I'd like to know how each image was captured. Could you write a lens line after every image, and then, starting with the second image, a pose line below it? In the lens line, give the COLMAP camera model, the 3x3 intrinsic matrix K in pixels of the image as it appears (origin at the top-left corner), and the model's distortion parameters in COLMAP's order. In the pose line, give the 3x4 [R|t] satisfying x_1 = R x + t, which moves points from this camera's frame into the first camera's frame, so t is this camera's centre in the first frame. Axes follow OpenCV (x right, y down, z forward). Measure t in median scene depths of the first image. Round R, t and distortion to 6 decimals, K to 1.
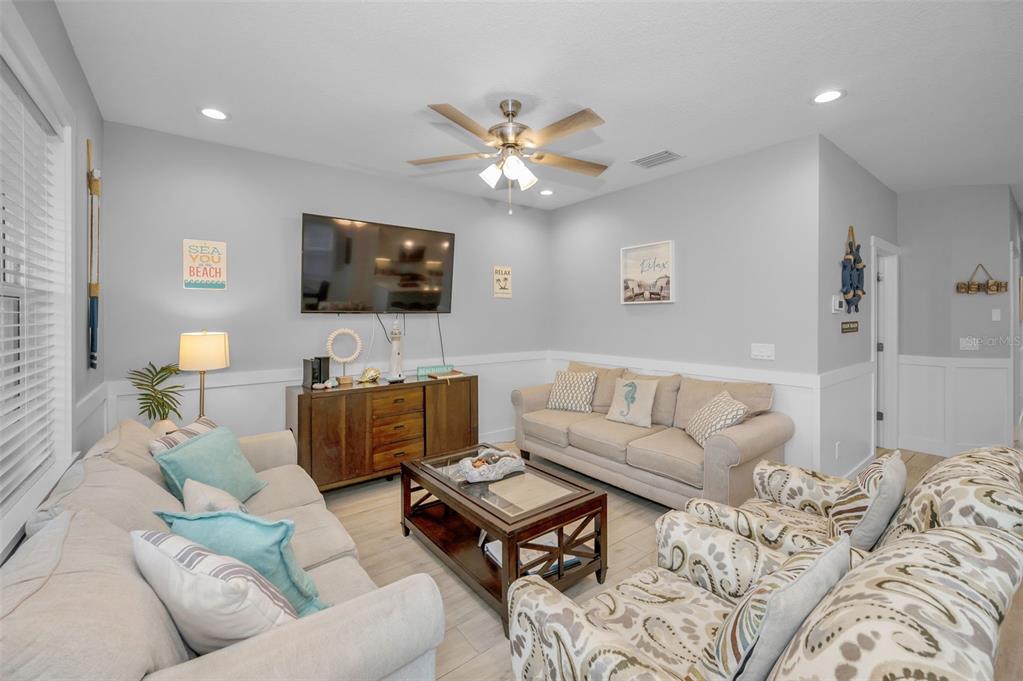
lens RADIAL K [[411.4, 0, 528.2], [0, 411.4, 312.9], [0, 0, 1]] dist [0.000186, -0.000194]
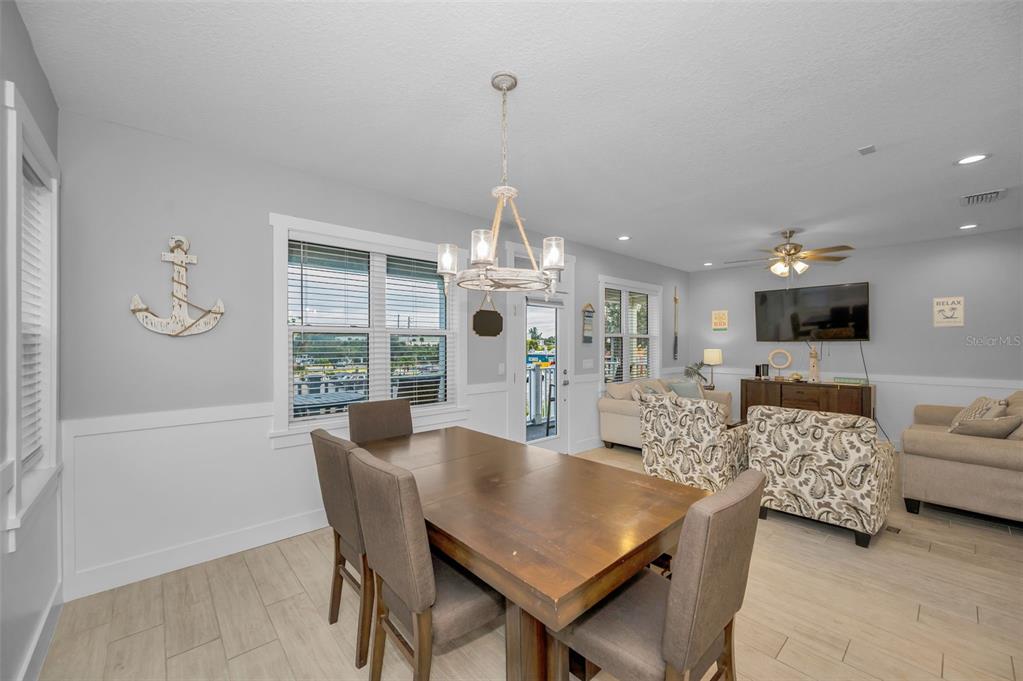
lens RADIAL K [[411.4, 0, 513.6], [0, 411.4, 344.4], [0, 0, 1]] dist [0.000186, -0.000194]
pose [[0.076903, 0.004900, -0.997027, 1.232418], [0.006008, 0.999967, 0.005378, -0.002626], [0.997020, -0.006404, 0.076871, -0.297775]]
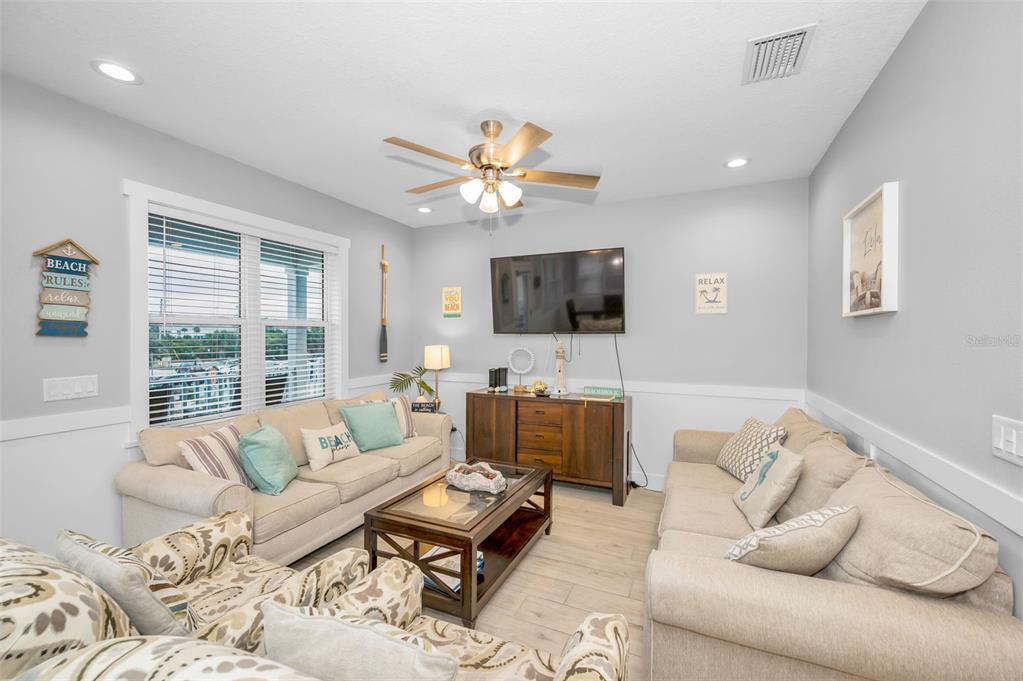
lens RADIAL K [[411.4, 0, 515.9], [0, 411.4, 339.4], [0, 0, 1]] dist [0.000186, -0.000194]
pose [[0.462051, 0.013384, -0.886752, 0.609811], [0.002060, 0.999867, 0.016164, -0.001824], [0.886851, -0.009295, 0.461963, 0.411716]]
